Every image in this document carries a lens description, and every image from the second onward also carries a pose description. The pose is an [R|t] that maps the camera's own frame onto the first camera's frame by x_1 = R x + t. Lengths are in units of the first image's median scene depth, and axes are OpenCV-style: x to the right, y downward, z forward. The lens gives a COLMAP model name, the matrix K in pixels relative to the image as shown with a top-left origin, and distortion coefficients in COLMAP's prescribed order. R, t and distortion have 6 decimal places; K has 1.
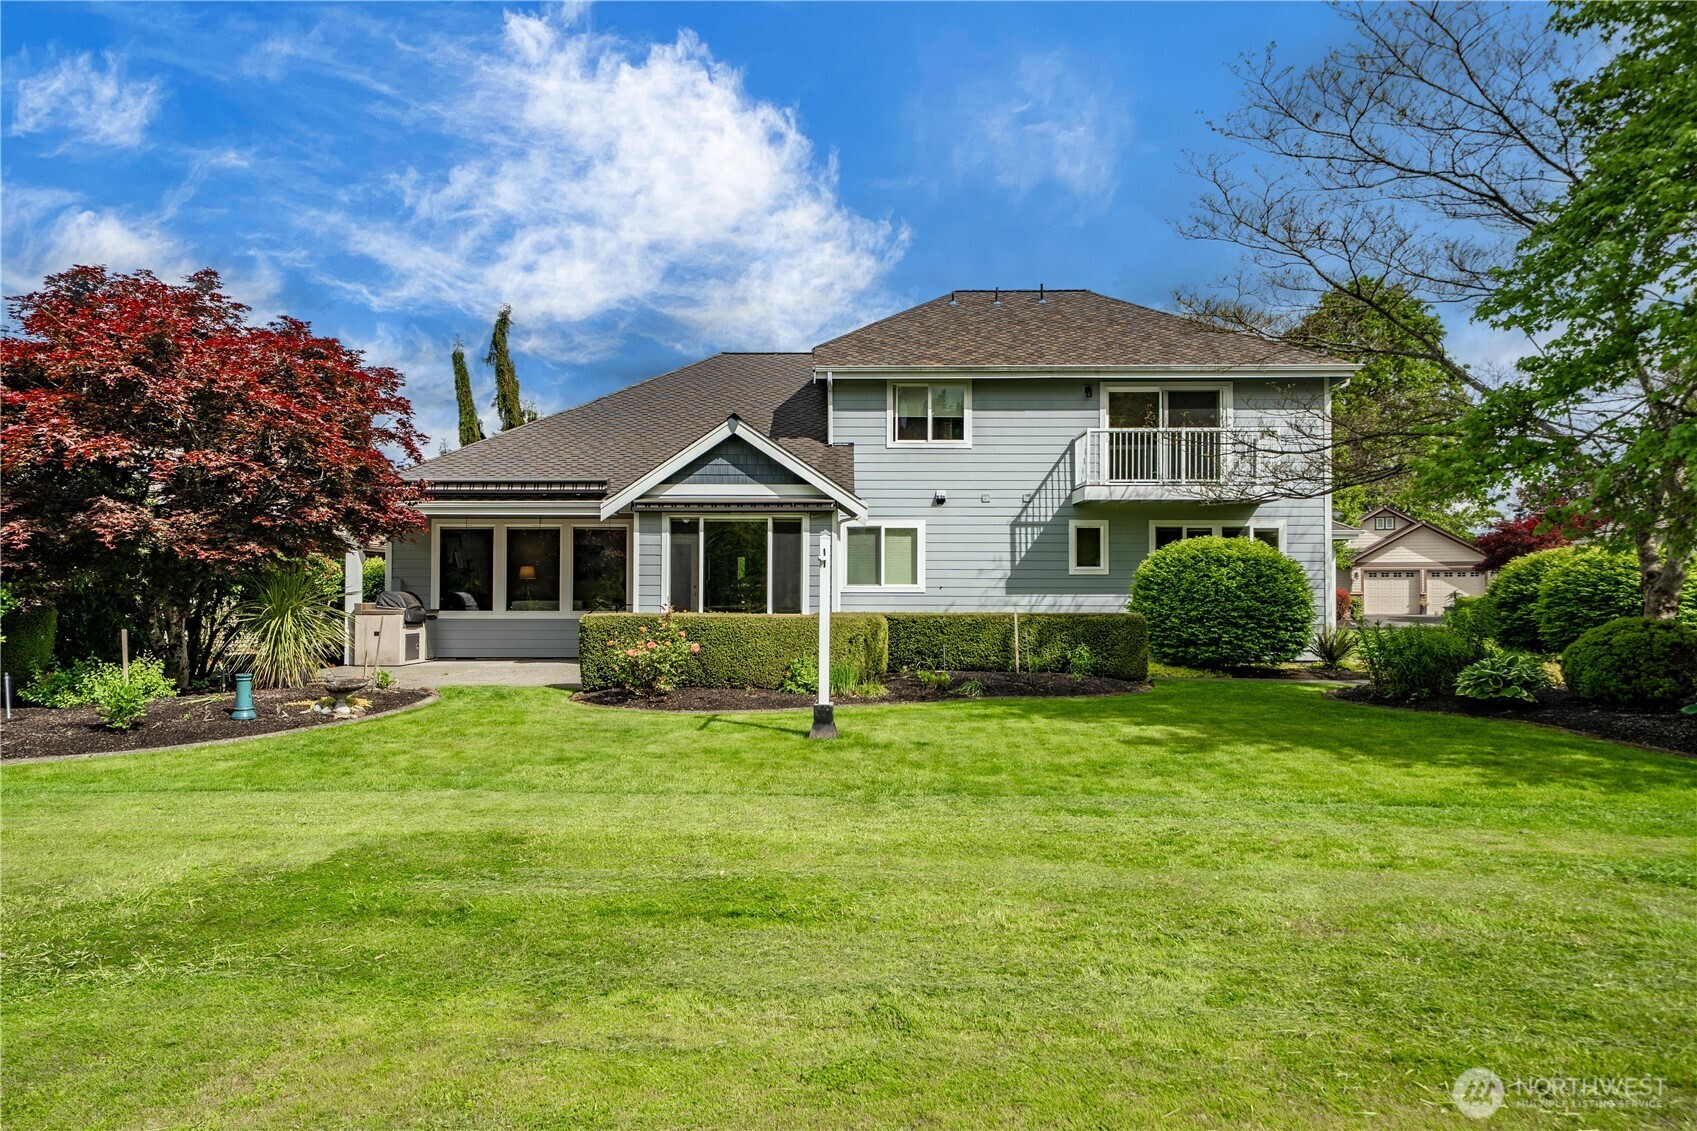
lens RADIAL K [[1162.4, 0, 849.6], [0, 1162.4, 545.1], [0, 0, 1]] dist [0.002515, 0.003563]
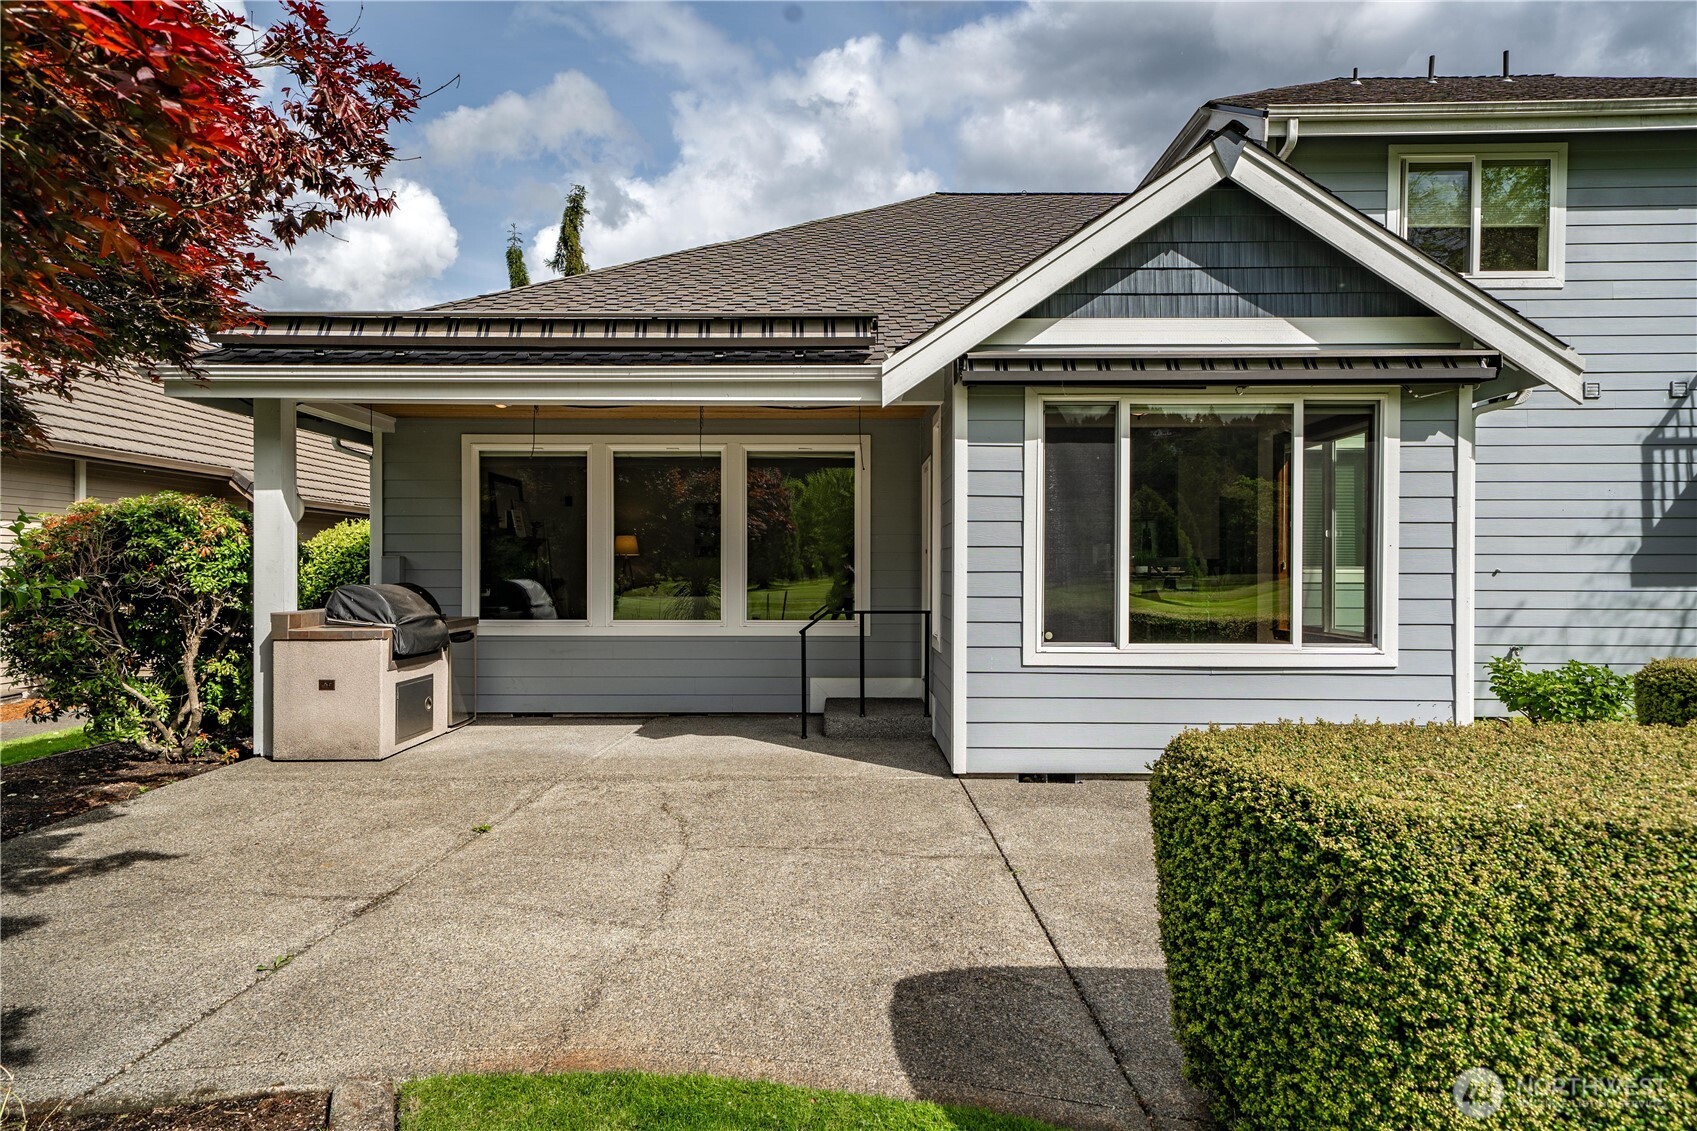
lens RADIAL K [[936.5, 0, 840.8], [0, 936.5, 560.5], [0, 0, 1]] dist [0.000161, 0.001398]
pose [[0.999985, -0.000766, 0.005364, -0.213996], [0.000580, 0.999398, 0.034703, 0.018515], [-0.005387, -0.034699, 0.999383, 0.640039]]
